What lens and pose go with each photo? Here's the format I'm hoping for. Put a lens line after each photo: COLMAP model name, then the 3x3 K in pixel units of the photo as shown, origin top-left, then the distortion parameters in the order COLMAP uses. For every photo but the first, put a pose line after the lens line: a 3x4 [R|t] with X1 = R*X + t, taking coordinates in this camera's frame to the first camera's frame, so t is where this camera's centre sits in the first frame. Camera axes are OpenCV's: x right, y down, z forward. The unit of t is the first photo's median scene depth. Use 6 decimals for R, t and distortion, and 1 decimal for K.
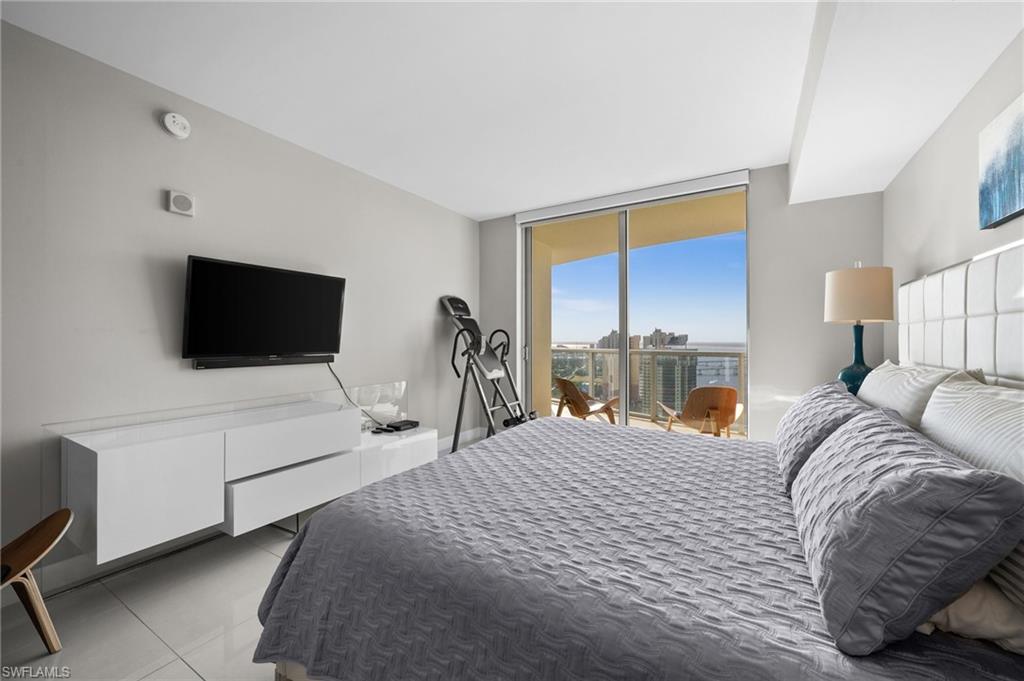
lens RADIAL K [[403.5, 0, 513.5], [0, 403.5, 338.9], [0, 0, 1]] dist [0.001131, 0.000147]
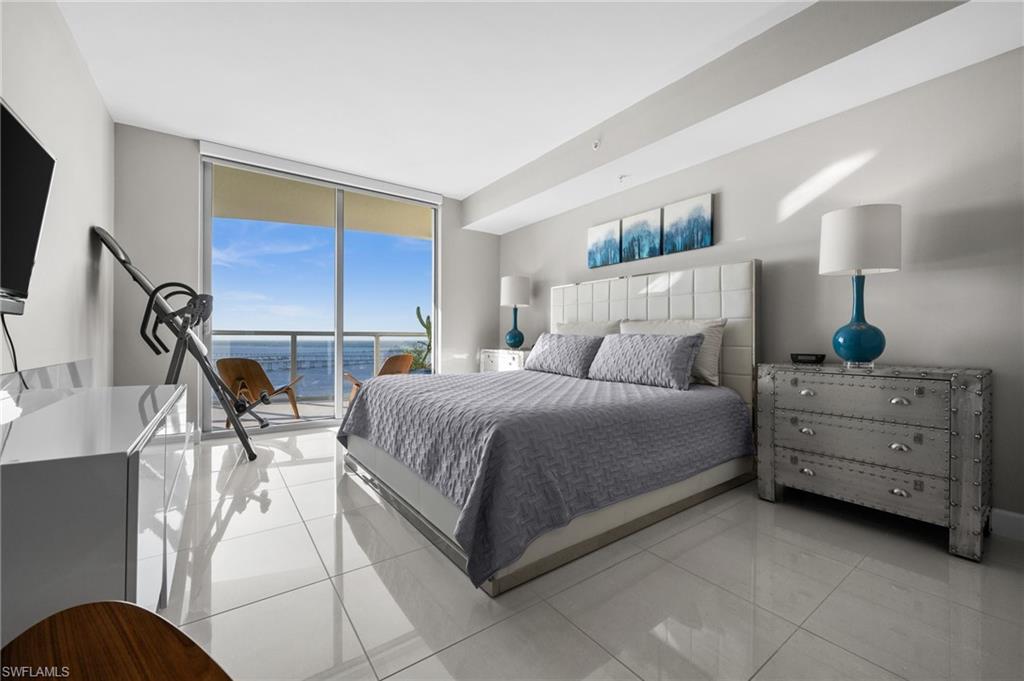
lens RADIAL K [[403.5, 0, 512.4], [0, 403.5, 338.1], [0, 0, 1]] dist [0.001131, 0.000147]
pose [[0.390330, 0.002120, 0.920672, -1.332404], [-0.006190, 0.999981, 0.000321, 0.163820], [-0.920654, -0.005824, 0.390336, 0.480708]]
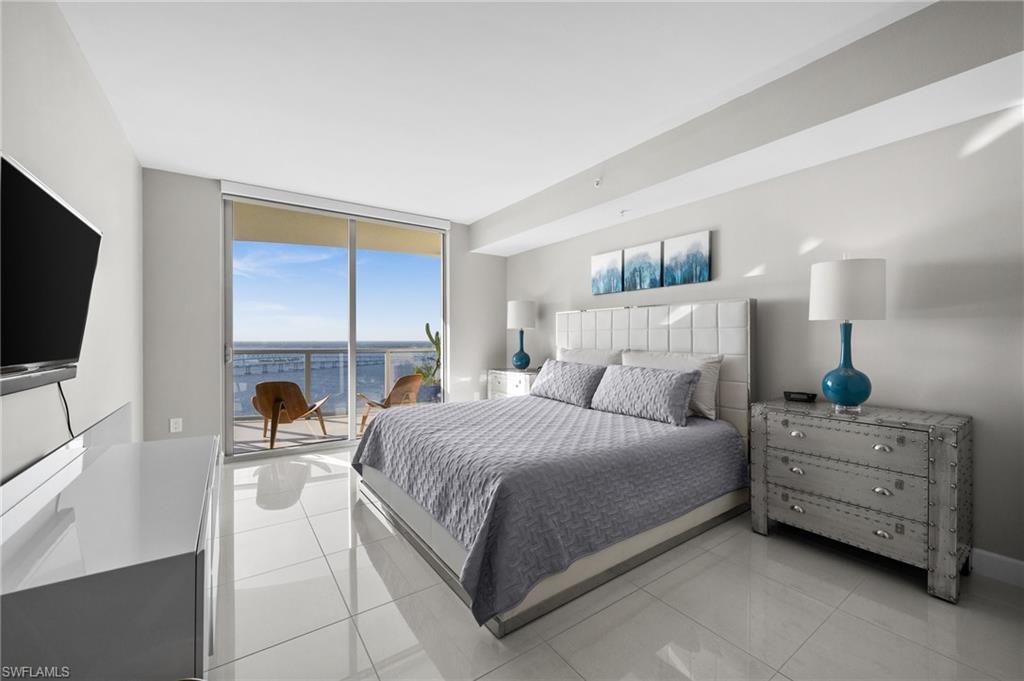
lens RADIAL K [[403.5, 0, 513.3], [0, 403.5, 339.6], [0, 0, 1]] dist [0.001131, 0.000147]
pose [[0.407285, -0.003663, 0.913294, -1.410367], [-0.001245, 0.999989, 0.004565, -0.000275], [-0.913300, -0.002996, 0.407276, 0.433079]]
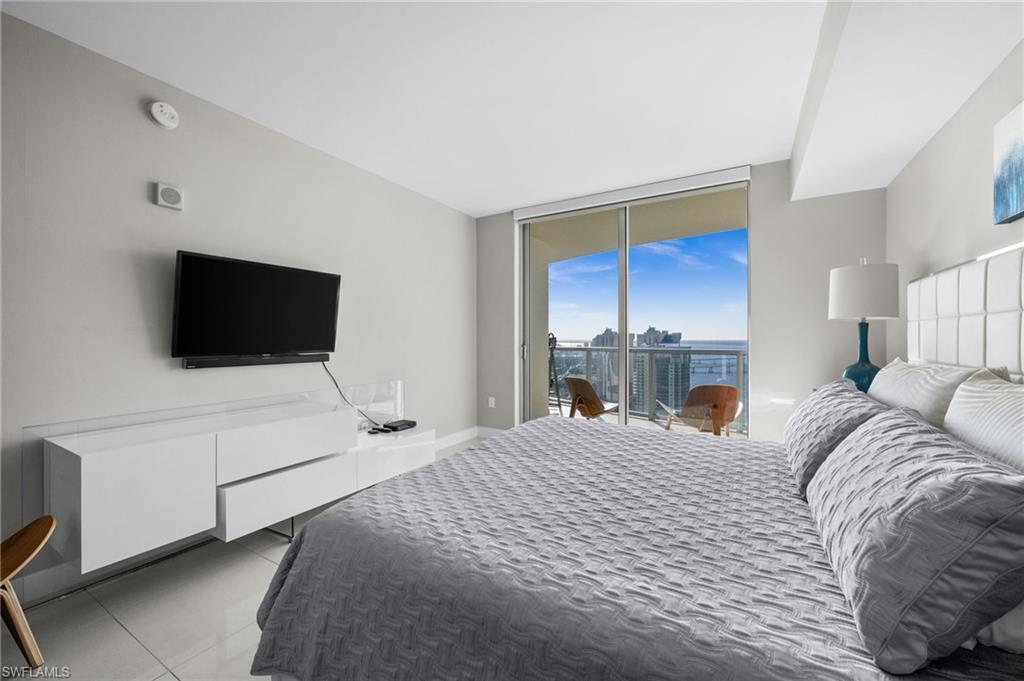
lens RADIAL K [[403.5, 0, 513.2], [0, 403.5, 338.7], [0, 0, 1]] dist [0.001131, 0.000147]
pose [[0.999911, -0.001193, 0.013299, -0.025357], [0.001147, 0.999994, 0.003409, 0.001527], [-0.013303, -0.003393, 0.999906, 0.037594]]
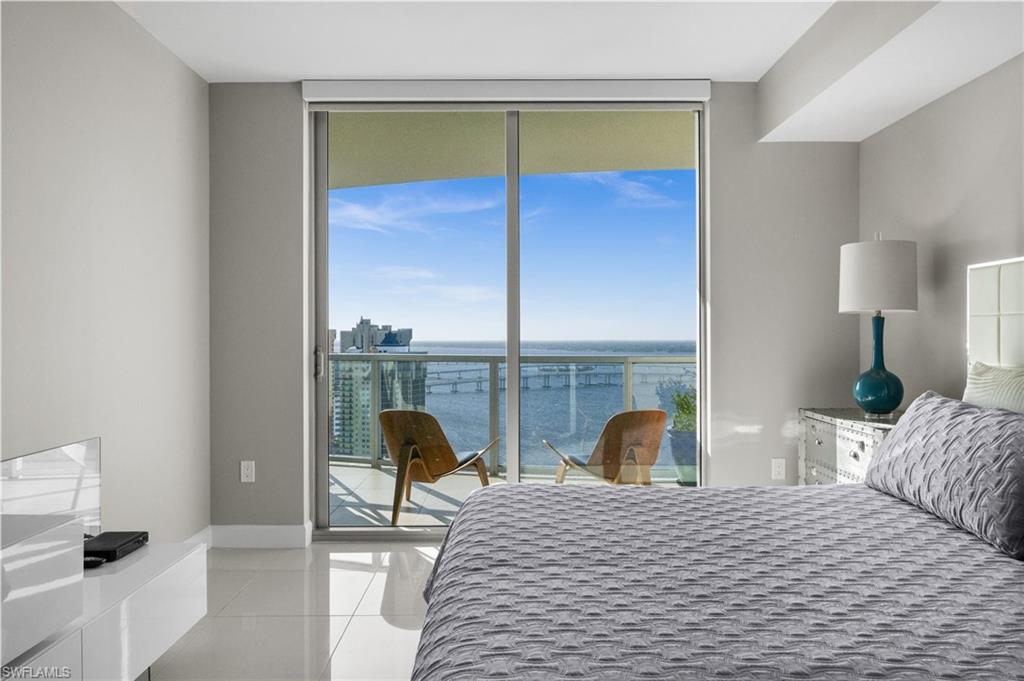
lens RADIAL K [[713.9, 0, 512.5], [0, 713.9, 336.8], [0, 0, 1]] dist [-0.000531, -0.002605]
pose [[0.851263, -0.001956, 0.524736, -0.675399], [0.001398, 0.999998, 0.001459, 0.001107], [-0.524738, -0.000509, 0.851264, 0.366799]]
